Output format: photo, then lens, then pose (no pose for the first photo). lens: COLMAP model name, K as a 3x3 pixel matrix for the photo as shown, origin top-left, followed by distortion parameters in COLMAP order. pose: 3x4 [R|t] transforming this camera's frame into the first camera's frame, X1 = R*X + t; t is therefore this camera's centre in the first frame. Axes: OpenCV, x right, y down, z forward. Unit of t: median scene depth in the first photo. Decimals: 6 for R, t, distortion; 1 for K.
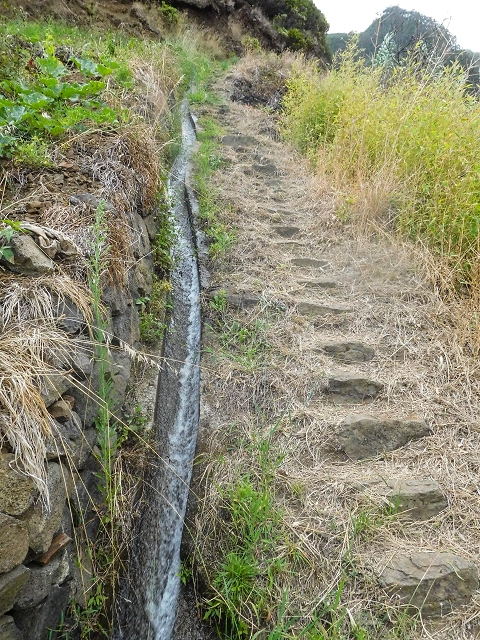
lens RADIAL K [[487.7, 0, 240.0], [0, 487.7, 320.0], [0, 0, 1]] dist [-0.004953, 0.003847]
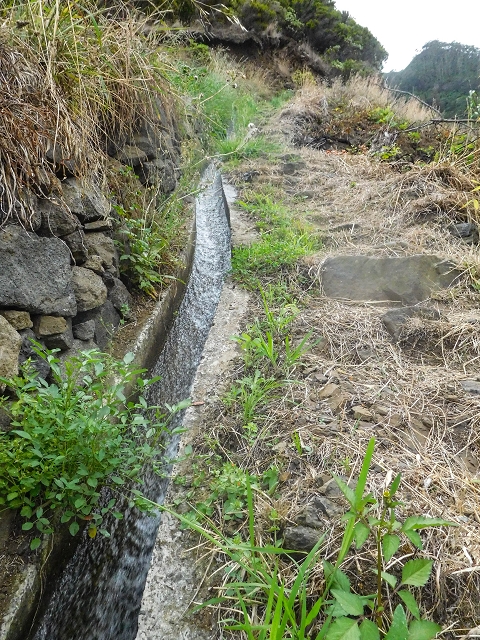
lens RADIAL K [[487.7, 0, 240.0], [0, 487.7, 320.0], [0, 0, 1]] dist [-0.004953, 0.003847]
pose [[0.989526, -0.077986, -0.121474, -0.017760], [0.066539, 0.993193, -0.095601, -0.114305], [0.128103, 0.086517, 0.987980, 0.257263]]
